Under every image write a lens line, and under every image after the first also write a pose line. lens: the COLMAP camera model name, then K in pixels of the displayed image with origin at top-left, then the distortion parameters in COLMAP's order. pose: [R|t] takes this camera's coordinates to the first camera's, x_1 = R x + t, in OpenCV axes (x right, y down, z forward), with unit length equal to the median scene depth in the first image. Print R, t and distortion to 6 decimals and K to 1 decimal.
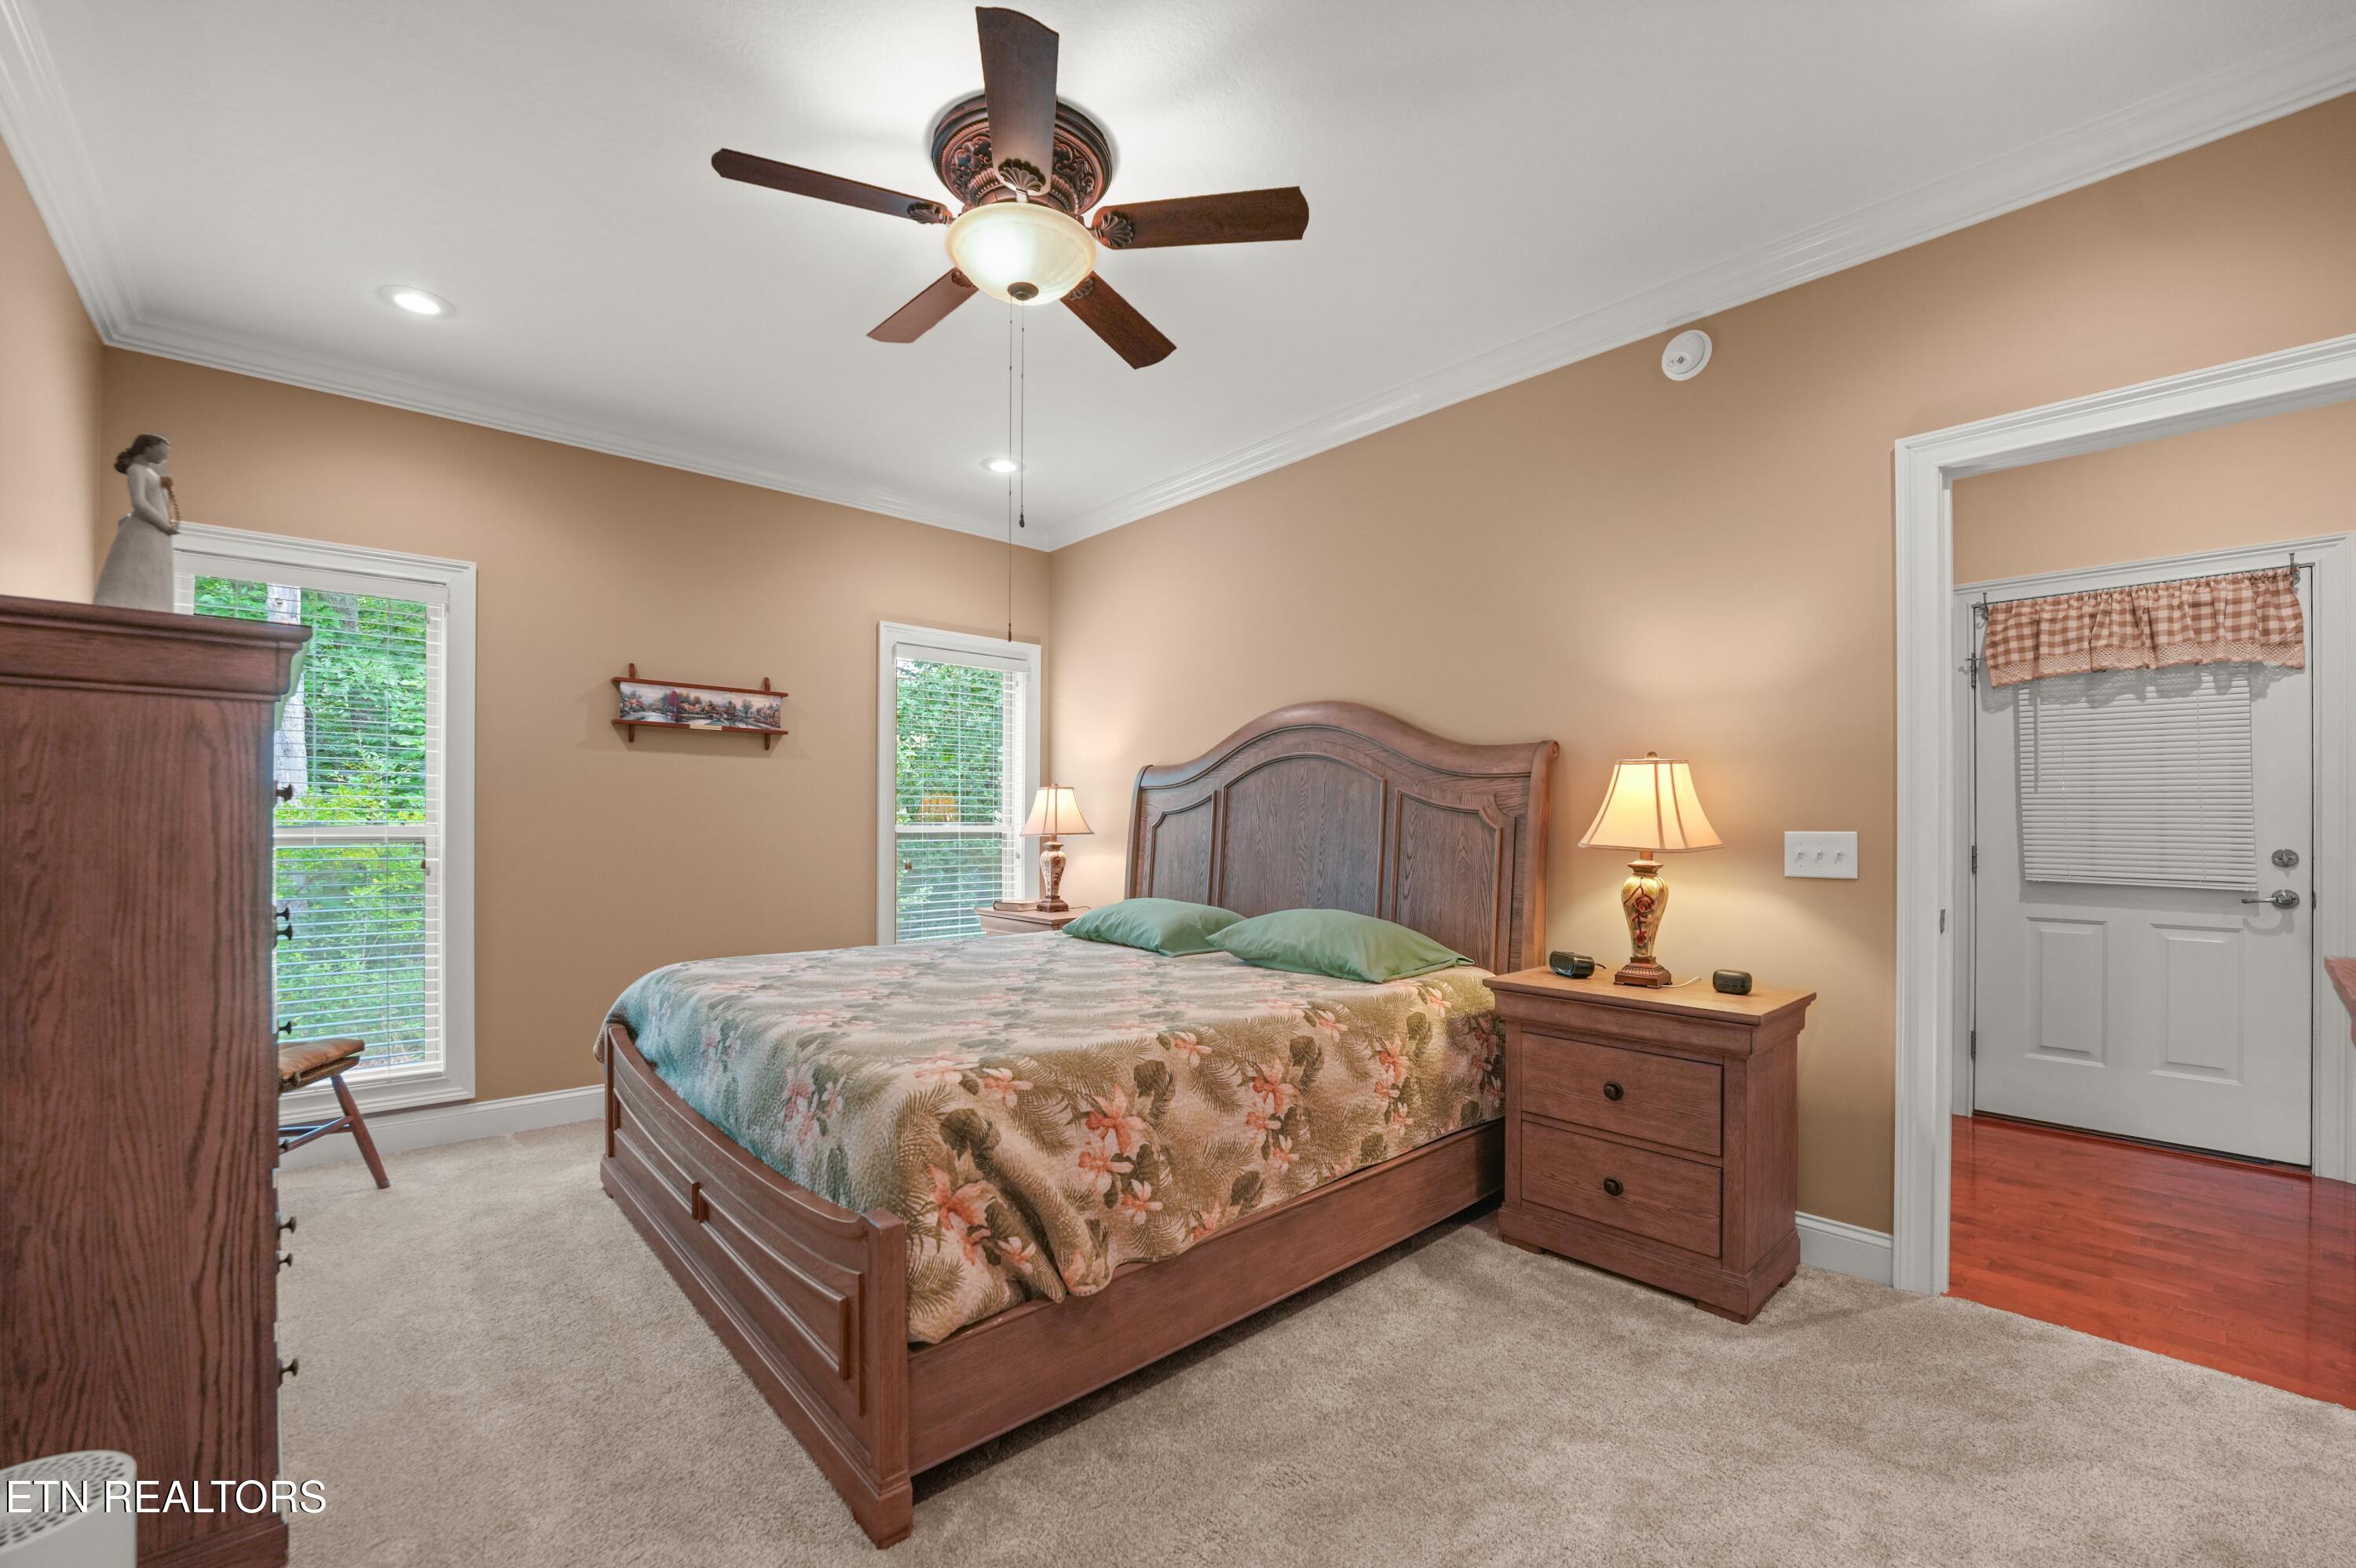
lens RADIAL K [[976.1, 0, 1175.8], [0, 976.1, 809.6], [0, 0, 1]] dist [-0.023358, 0.004015]
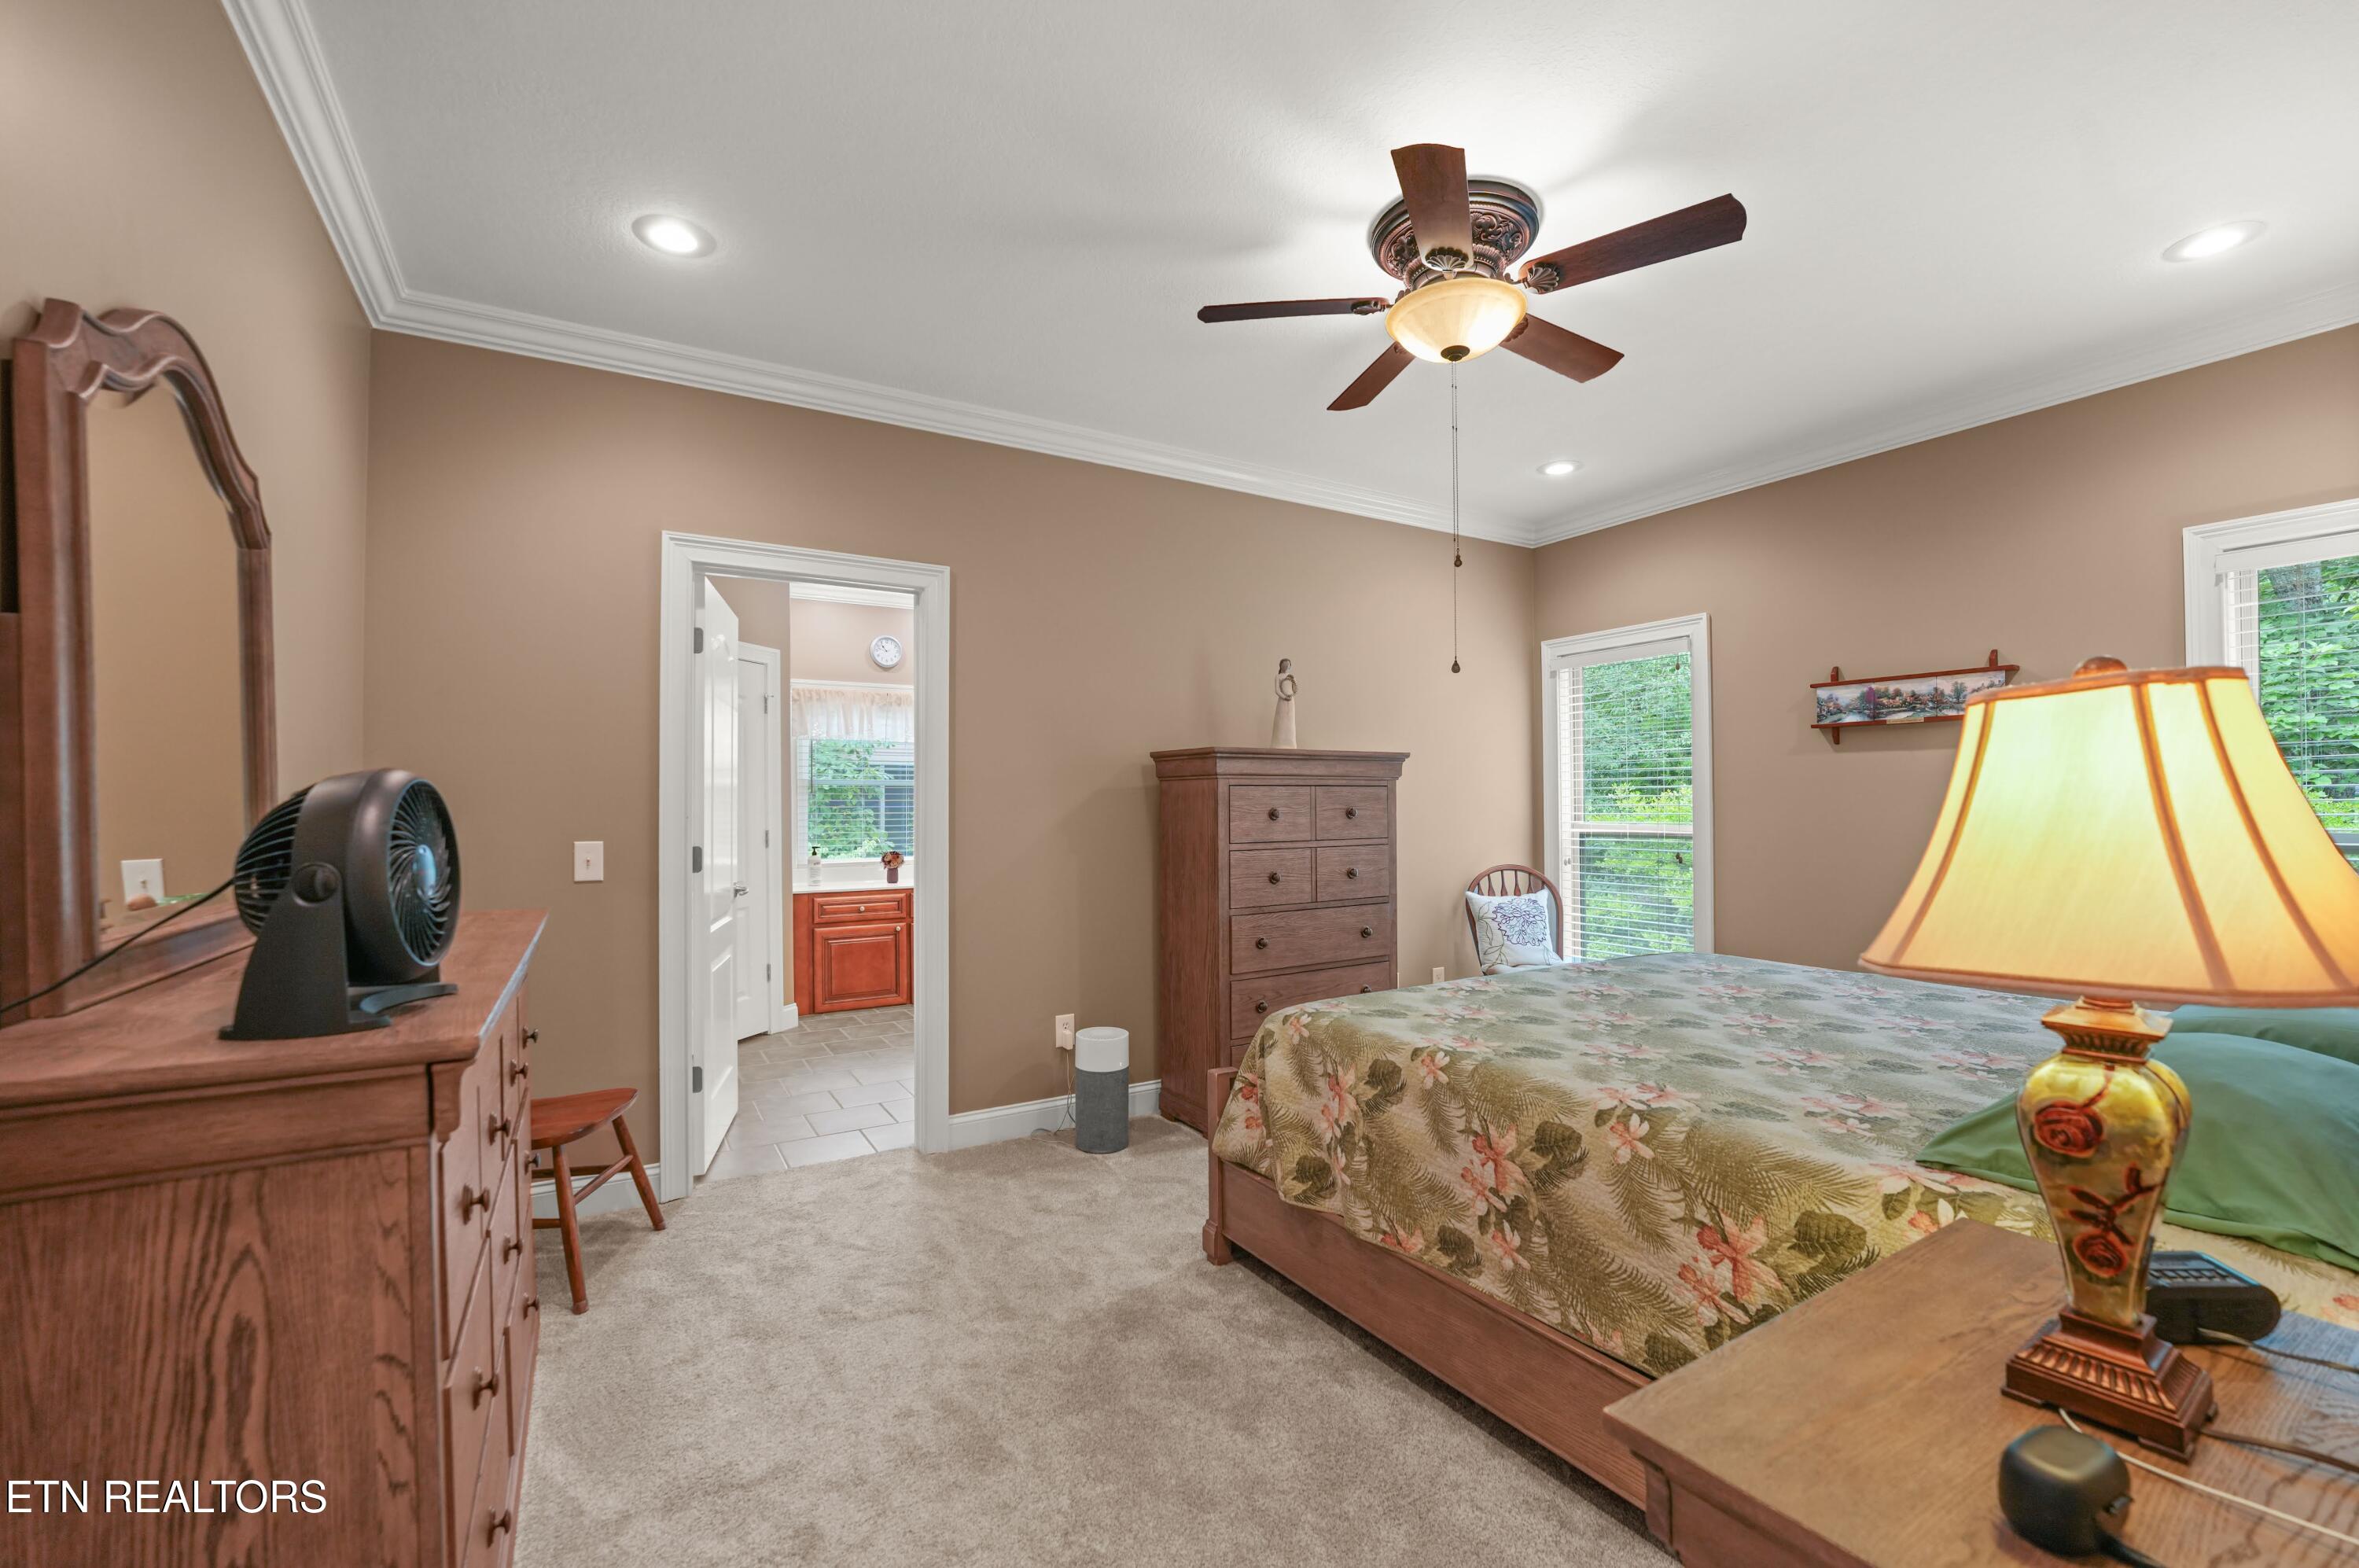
lens RADIAL K [[953.4, 0, 1180.5], [0, 953.4, 800.4], [0, 0, 1]] dist [-0.014363, -0.000105]
pose [[-0.171821, -0.009530, -0.985082, 0.930467], [0.017413, 0.999768, -0.012709, -0.017235], [0.984974, -0.019337, -0.171615, 0.852213]]
